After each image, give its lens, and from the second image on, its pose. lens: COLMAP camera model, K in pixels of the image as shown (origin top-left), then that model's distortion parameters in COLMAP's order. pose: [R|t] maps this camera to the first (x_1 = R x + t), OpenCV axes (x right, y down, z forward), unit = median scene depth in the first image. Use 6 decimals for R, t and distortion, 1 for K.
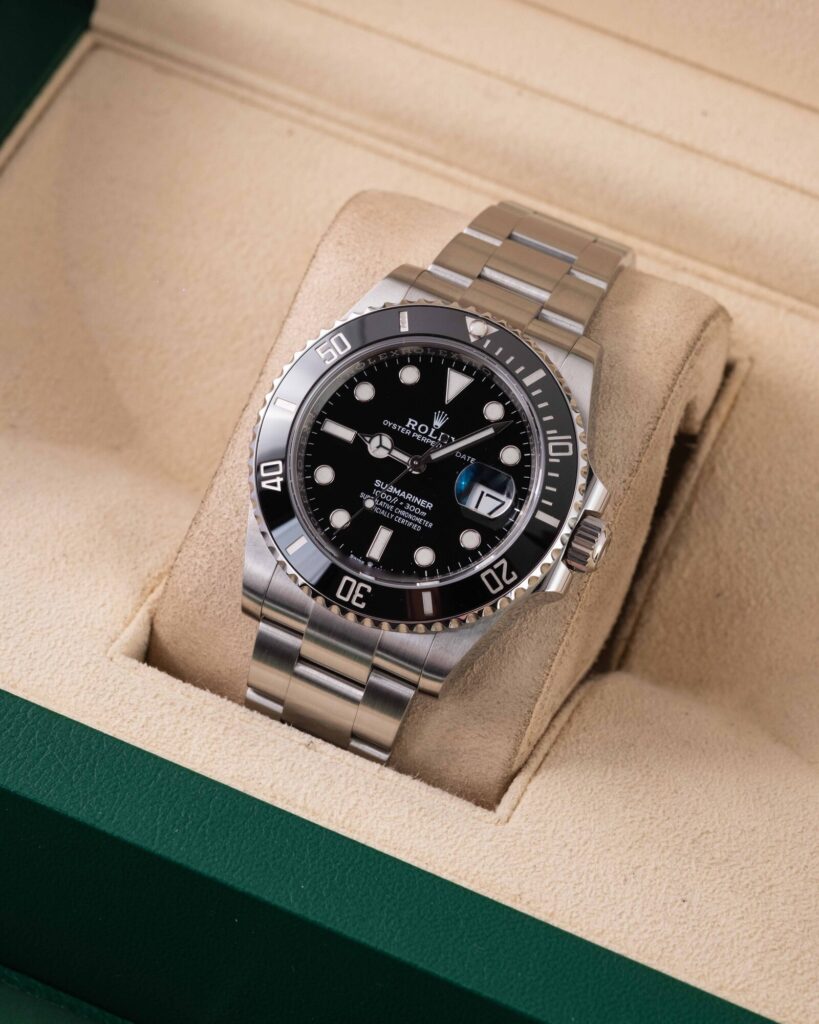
lens RADIAL K [[5106.1, 0, 379.2], [0, 5106.1, 448.0], [0, 0, 1]] dist [0.257342, 0.000000]
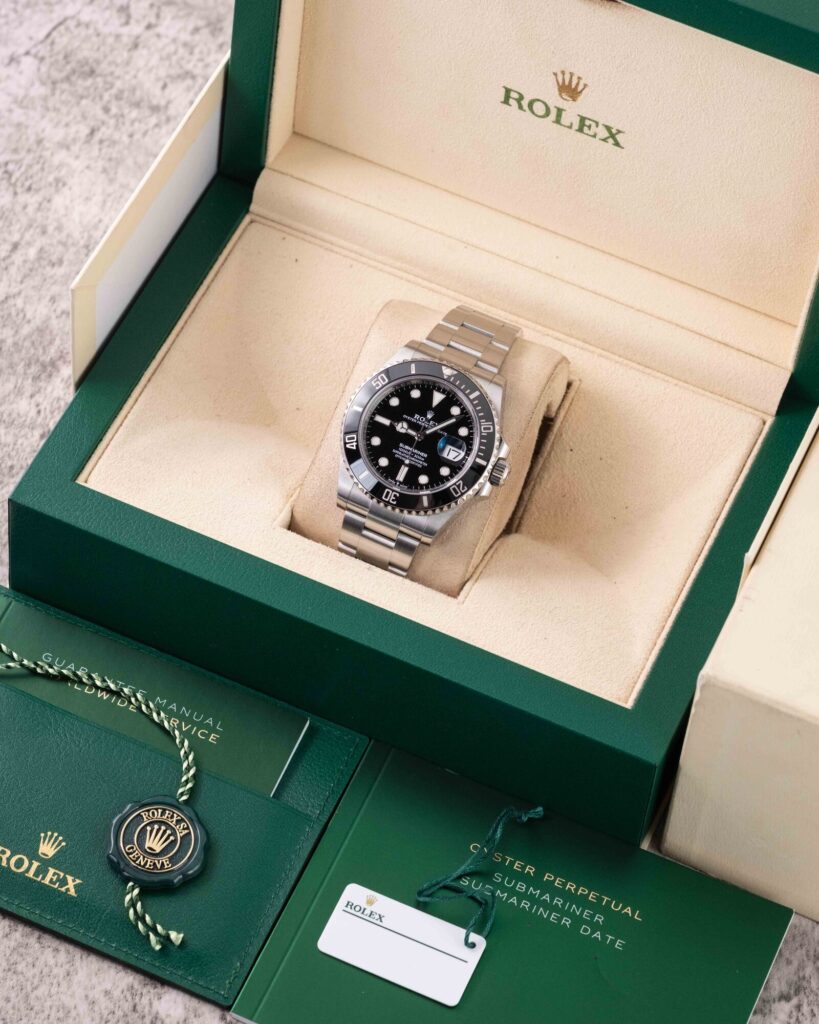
lens RADIAL K [[5106.1, 0, 409.0], [0, 5106.1, 511.8], [0, 0, 1]] dist [0.257342, 0.000000]
pose [[0.999775, -0.006804, 0.020091, -0.038383], [0.006102, 0.999377, 0.034766, -0.037730], [-0.020315, -0.034636, 0.999193, -1.081313]]
